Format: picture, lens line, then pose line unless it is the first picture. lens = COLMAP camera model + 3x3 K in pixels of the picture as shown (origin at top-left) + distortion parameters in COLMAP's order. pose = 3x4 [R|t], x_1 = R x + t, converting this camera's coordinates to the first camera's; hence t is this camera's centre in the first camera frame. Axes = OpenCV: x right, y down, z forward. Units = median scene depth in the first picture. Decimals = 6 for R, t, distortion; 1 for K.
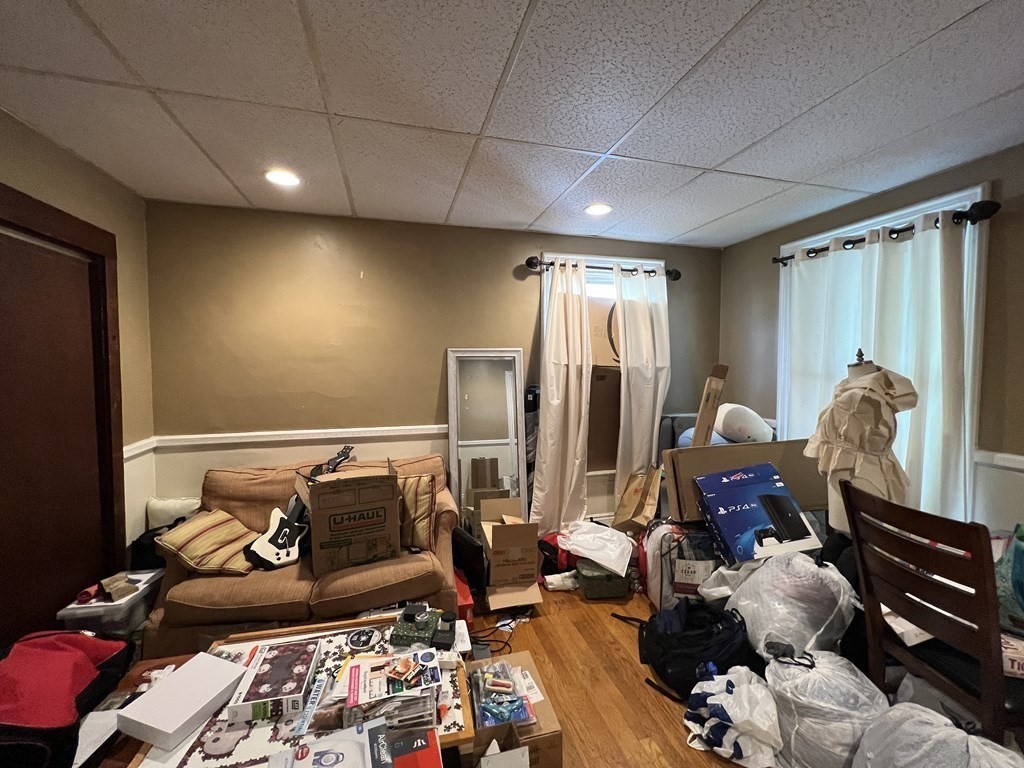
lens RADIAL K [[409.0, 0, 511.1], [0, 409.0, 381.6], [0, 0, 1]] dist [-0.002144, 0.000907]
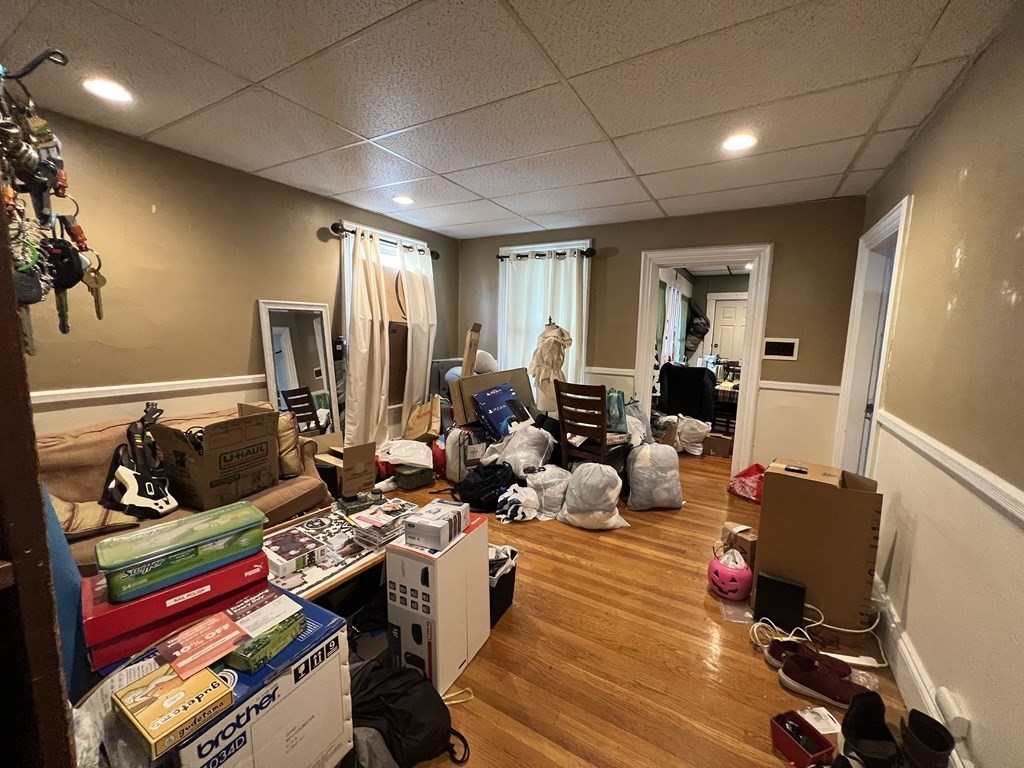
lens RADIAL K [[409.0, 0, 511.1], [0, 409.0, 381.6], [0, 0, 1]] dist [-0.002144, 0.000907]
pose [[0.722849, -0.068507, 0.687602, -0.516068], [0.004324, 0.995502, 0.094638, 0.035397], [-0.690993, -0.065436, 0.719894, -0.227287]]
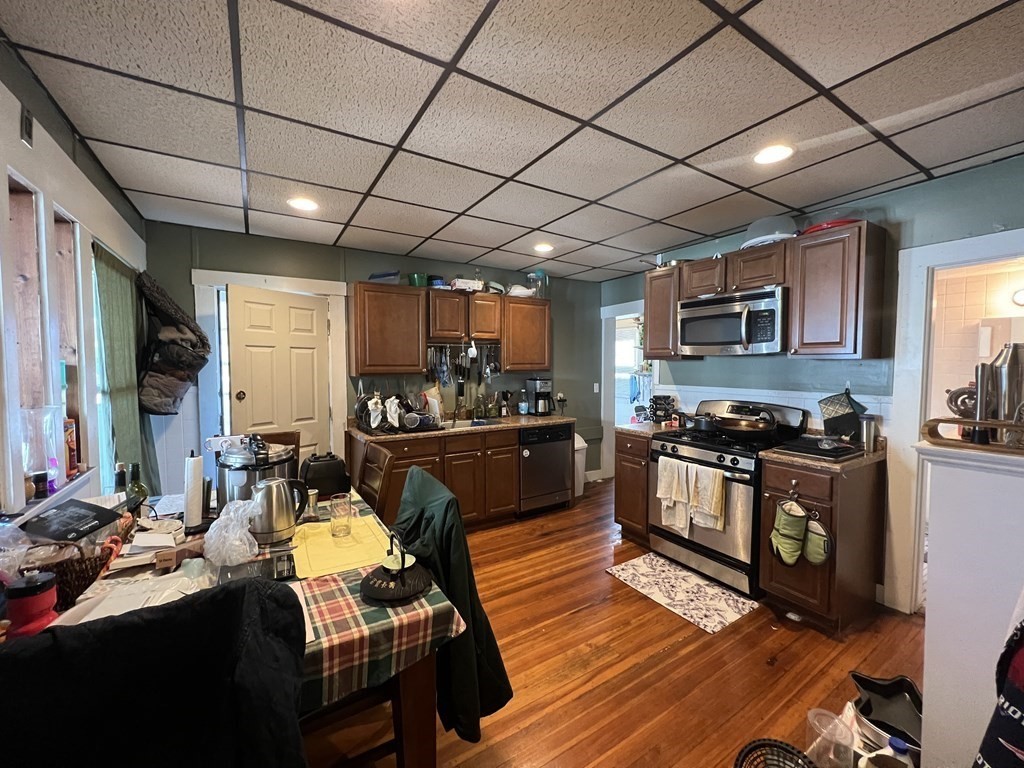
lens RADIAL K [[409.0, 0, 511.1], [0, 409.0, 381.6], [0, 0, 1]] dist [-0.002144, 0.000907]
pose [[-0.278479, -0.043441, 0.959459, 1.165879], [0.043971, 0.997352, 0.057919, -0.011133], [-0.959435, 0.058318, -0.275831, 0.415403]]
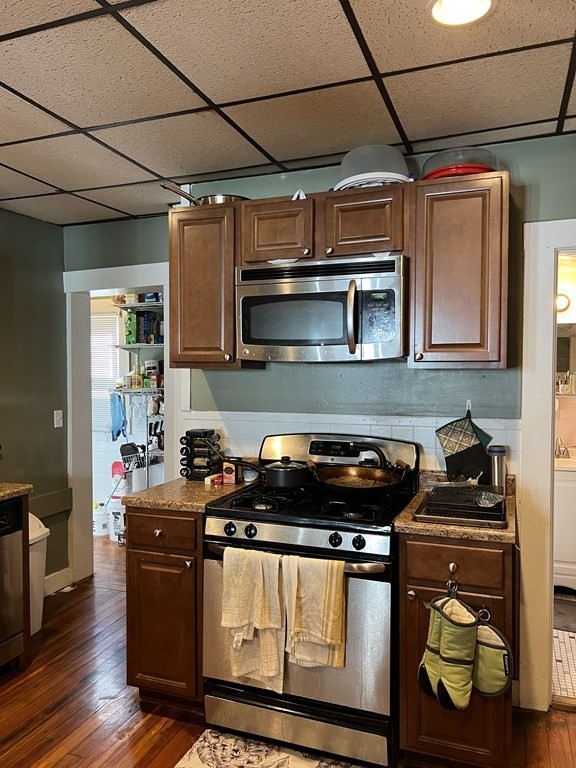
lens RADIAL K [[578.7, 0, 293.1], [0, 578.7, 386.3], [0, 0, 1]] dist [0.052933, -0.069699]
pose [[-0.806399, -0.015686, 0.591164, 1.576380], [0.025332, 0.997814, 0.061032, -0.010750], [-0.590829, 0.064192, -0.804239, 0.331227]]
